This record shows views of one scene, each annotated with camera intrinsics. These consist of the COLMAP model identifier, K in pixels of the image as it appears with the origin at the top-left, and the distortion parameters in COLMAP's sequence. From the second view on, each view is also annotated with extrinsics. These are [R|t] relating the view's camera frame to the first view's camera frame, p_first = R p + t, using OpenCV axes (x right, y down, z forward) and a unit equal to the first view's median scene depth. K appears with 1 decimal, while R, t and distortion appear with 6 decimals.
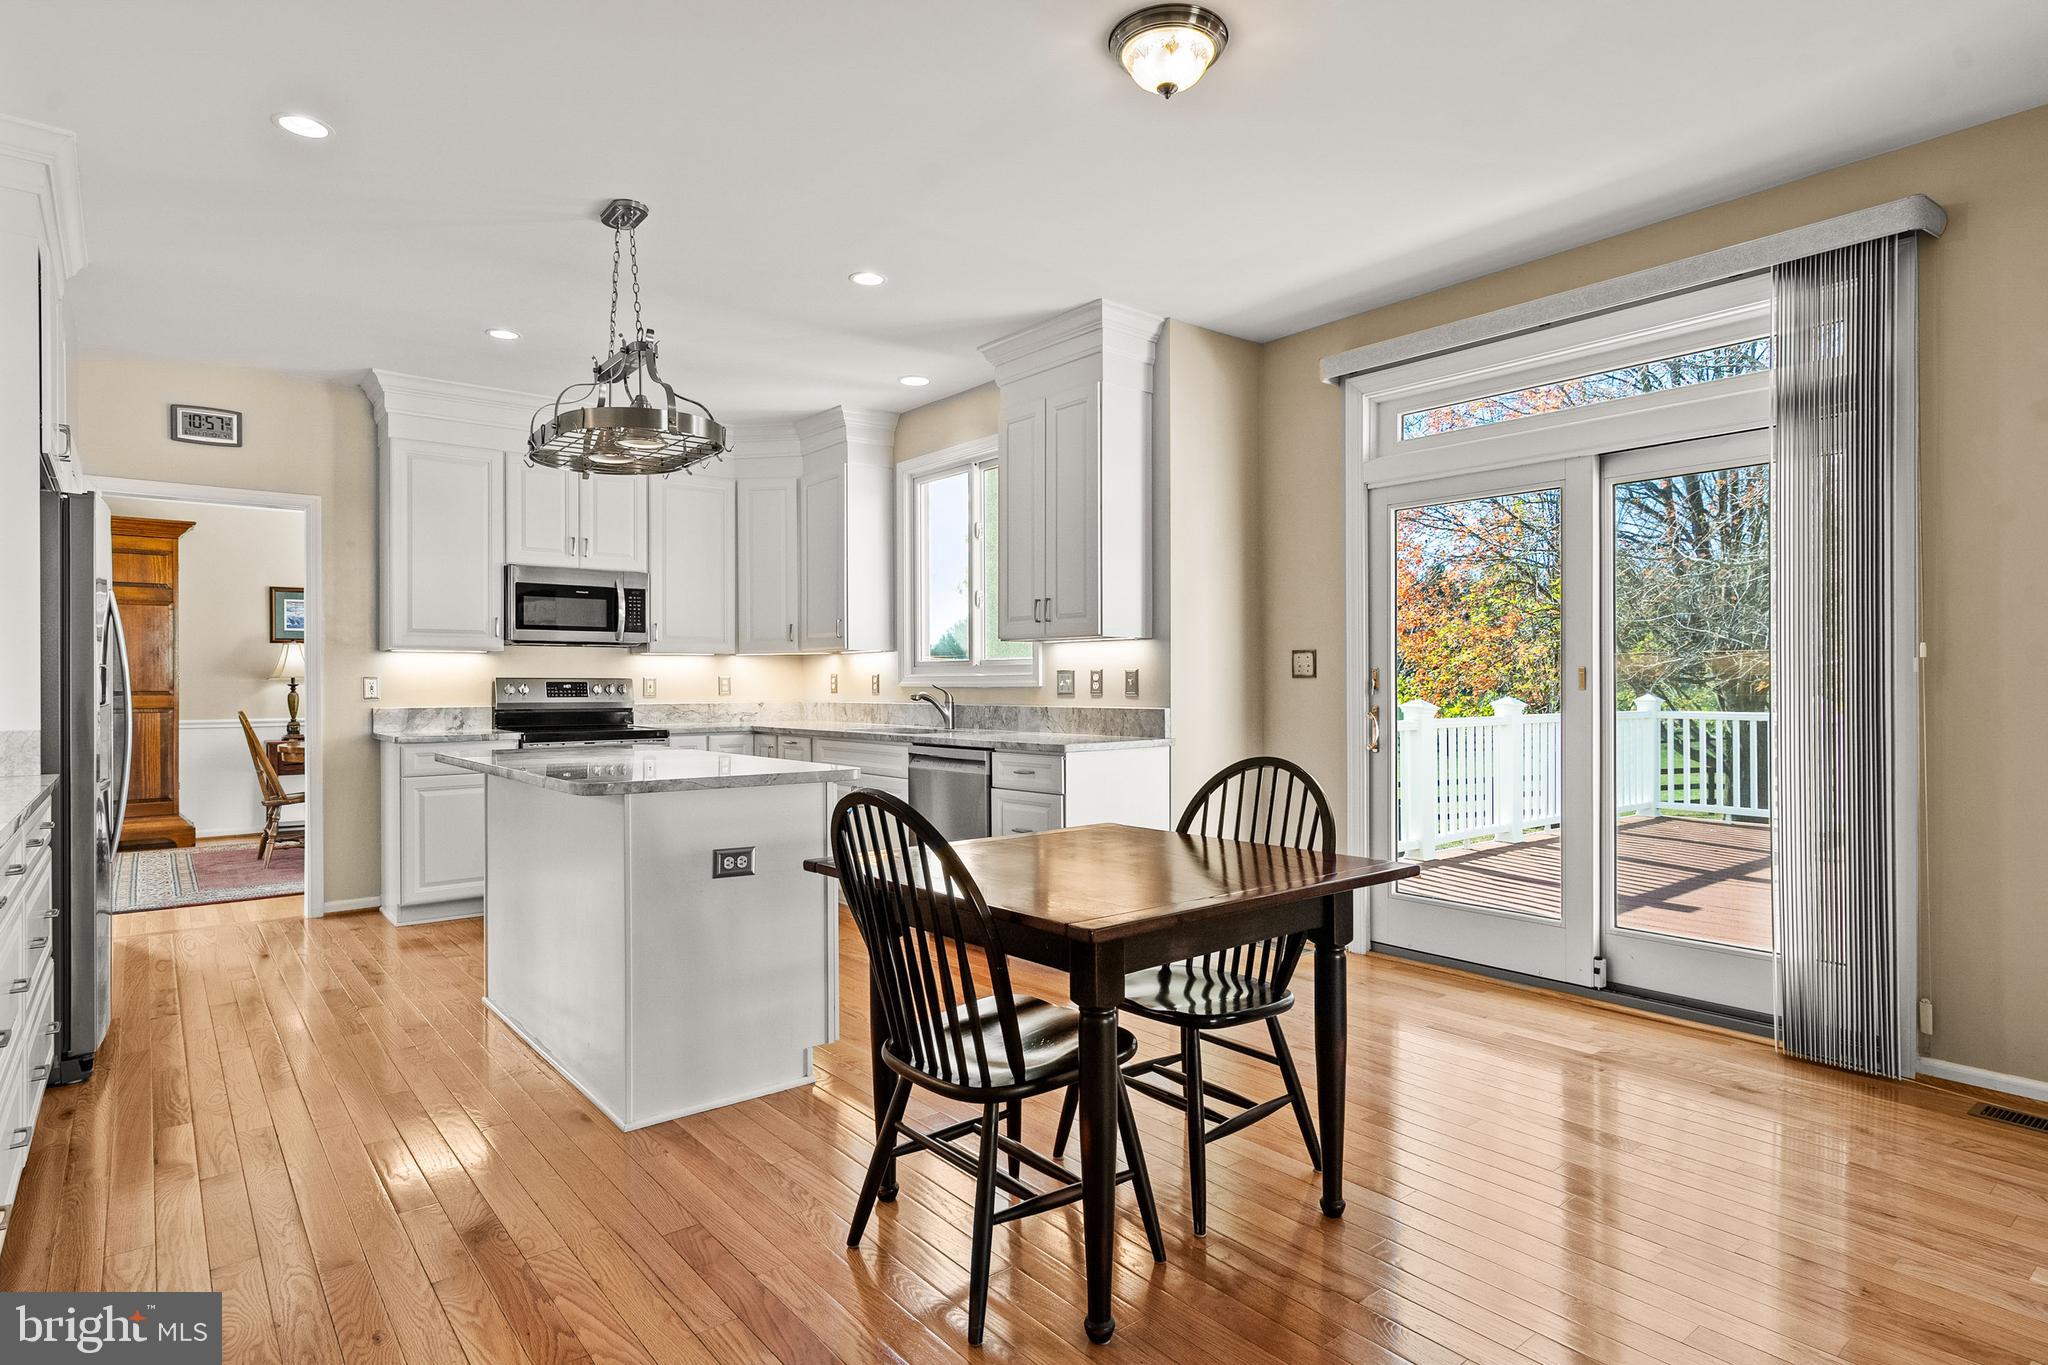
lens RADIAL K [[1050.5, 0, 1015.6], [0, 1050.5, 678.8], [0, 0, 1]] dist [-0.004237, 0.001234]
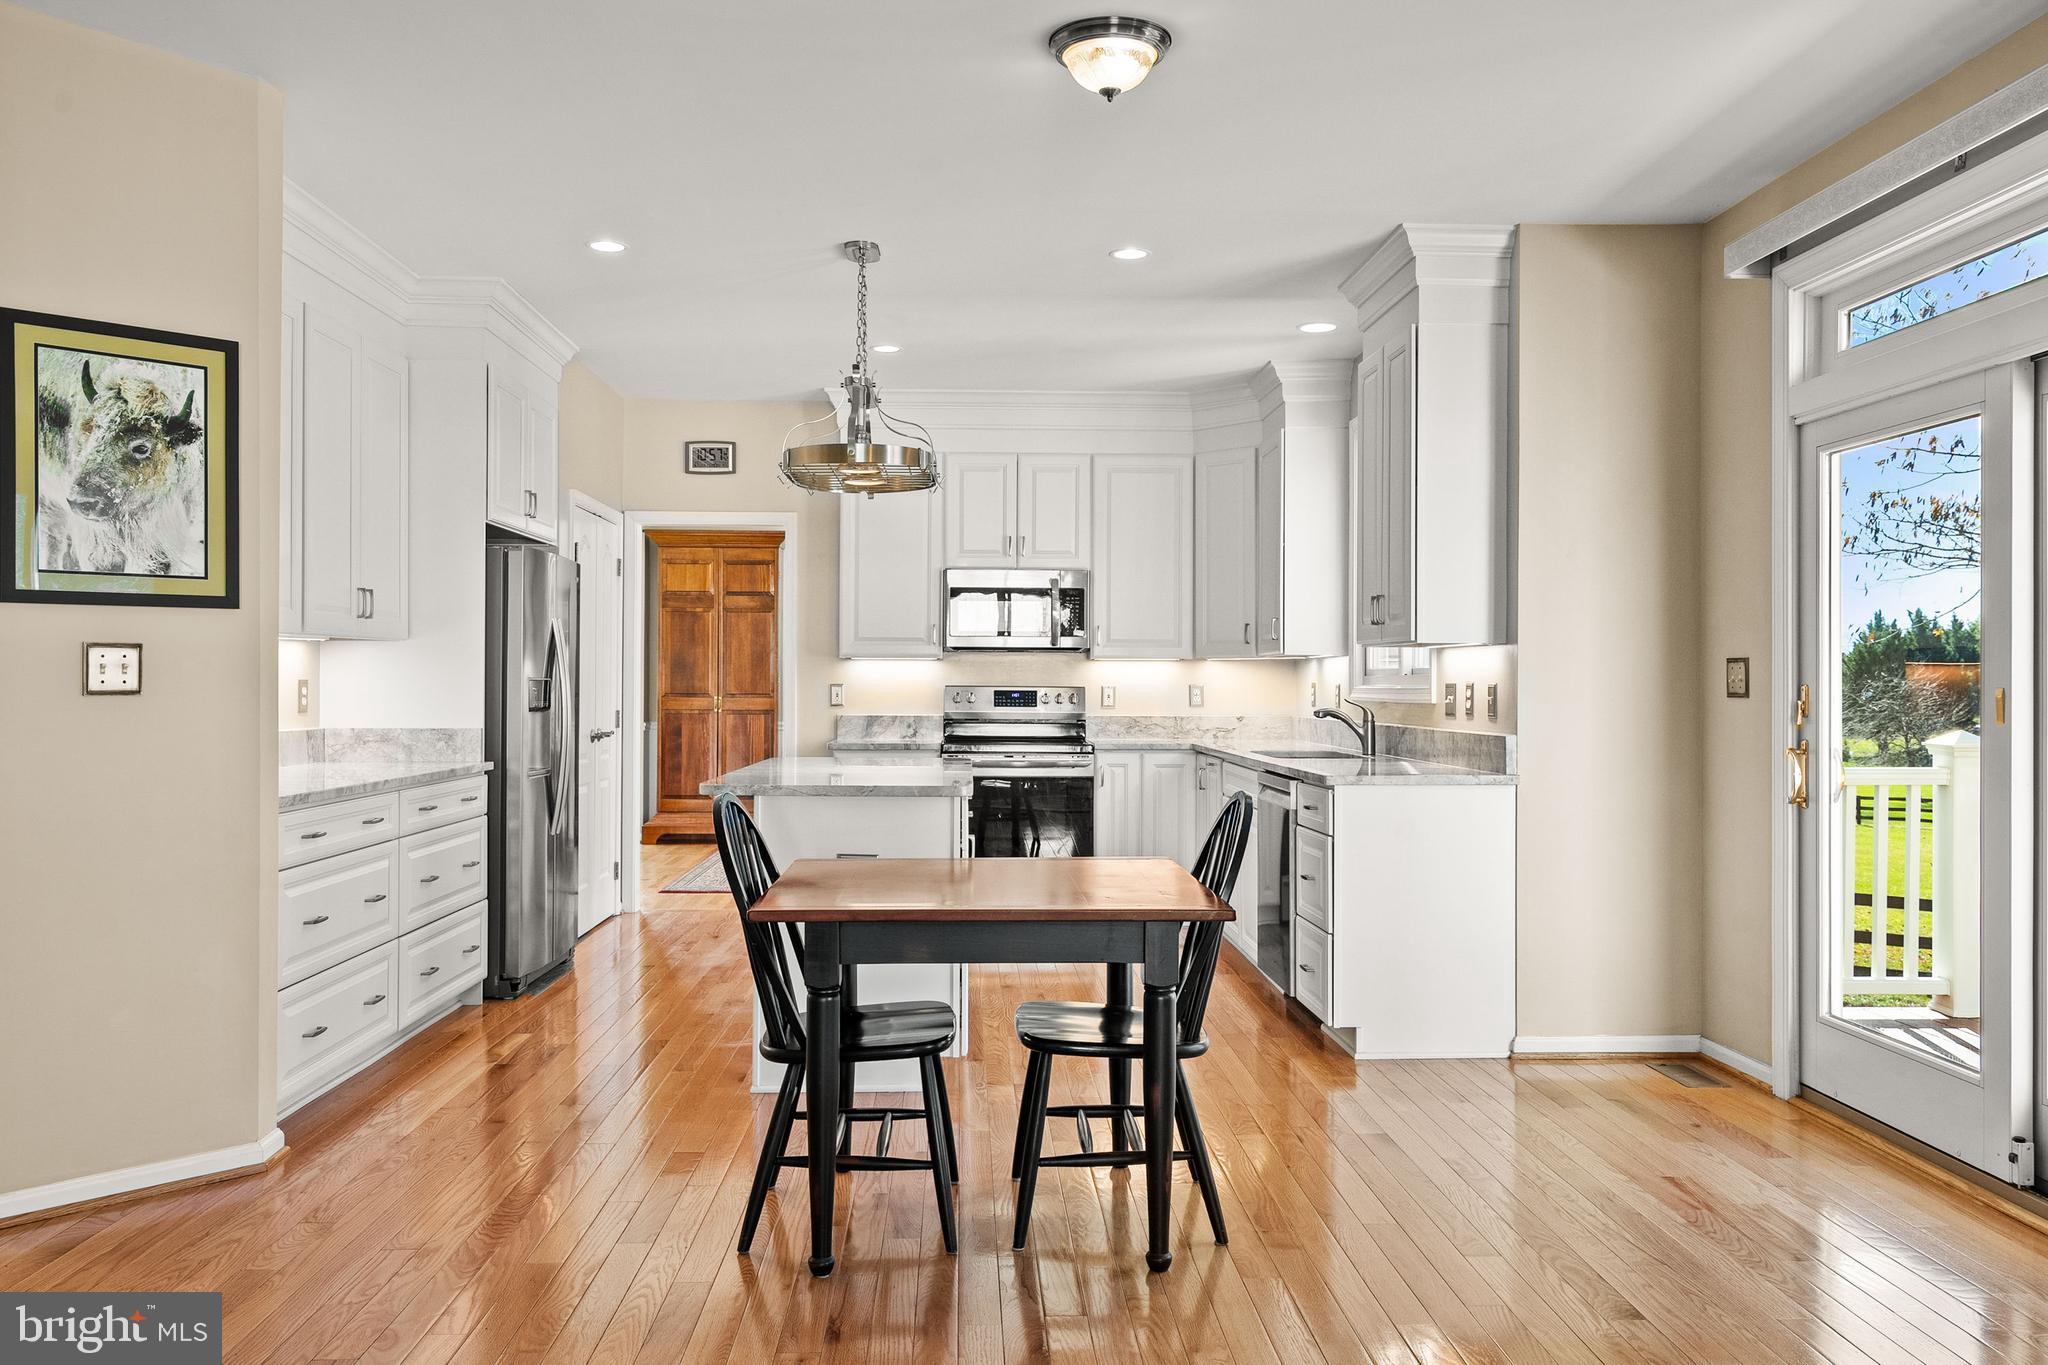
lens RADIAL K [[1519.1, 0, 1019.9], [0, 1519.1, 675.2], [0, 0, 1]] dist [0.015880, 0.001859]
pose [[0.798700, 0.003999, -0.601717, 0.426414], [-0.005664, 0.999984, -0.000872, -0.010322], [0.601703, 0.004104, 0.798709, -0.083274]]
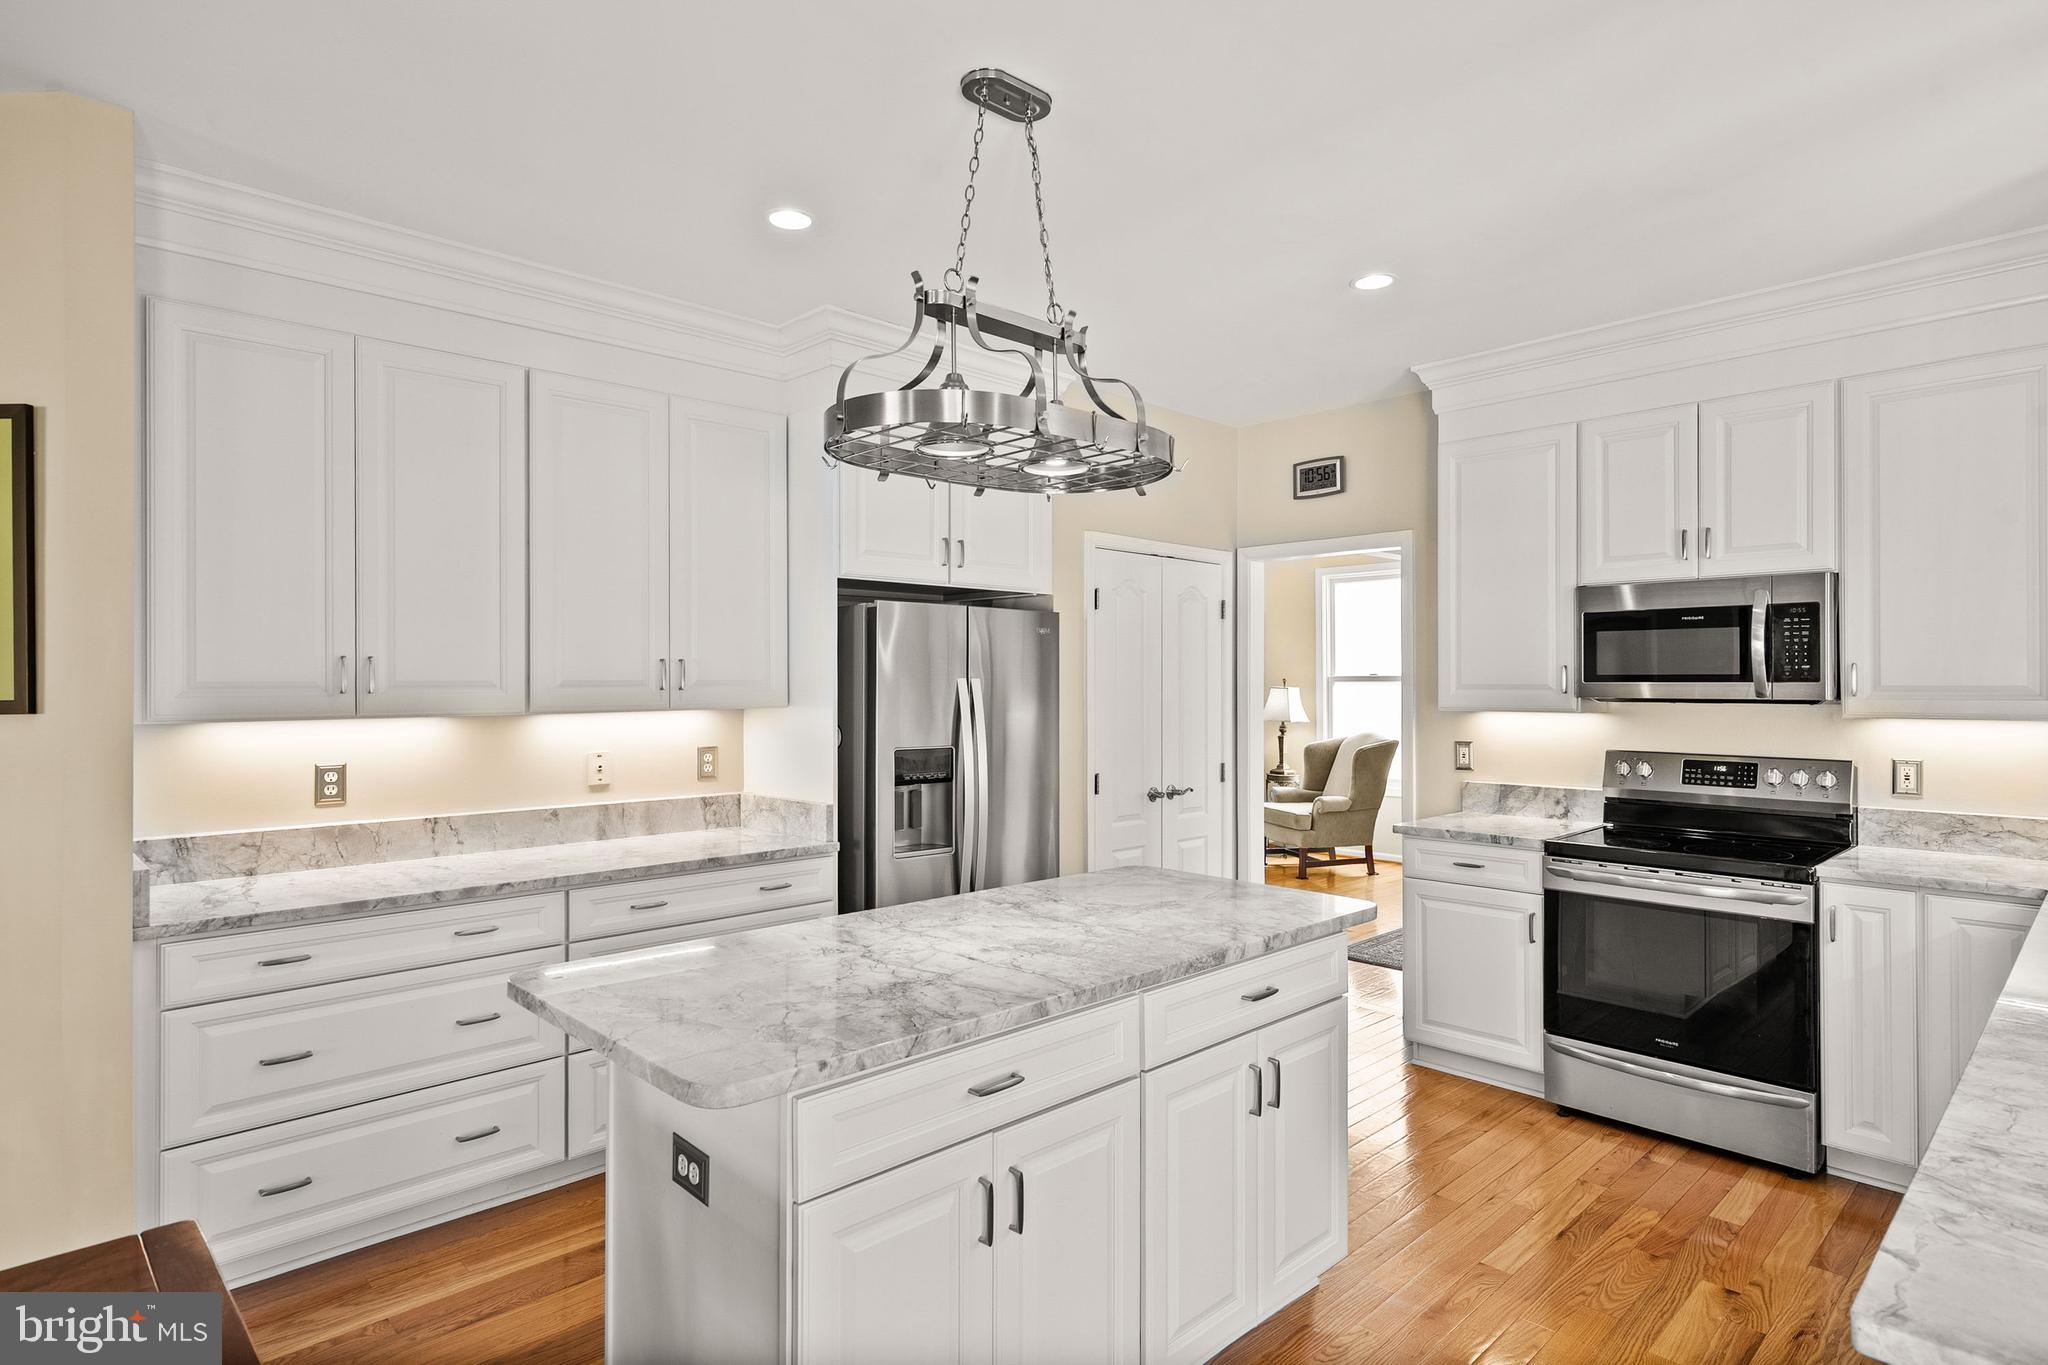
lens RADIAL K [[1117.3, 0, 1027.6], [0, 1117.3, 669.6], [0, 0, 1]] dist [0.017710, 0.000472]
pose [[0.095812, -0.011266, -0.995336, 0.211889], [0.002622, 0.999935, -0.011066, -0.049026], [0.995396, -0.001550, 0.095836, 0.583287]]
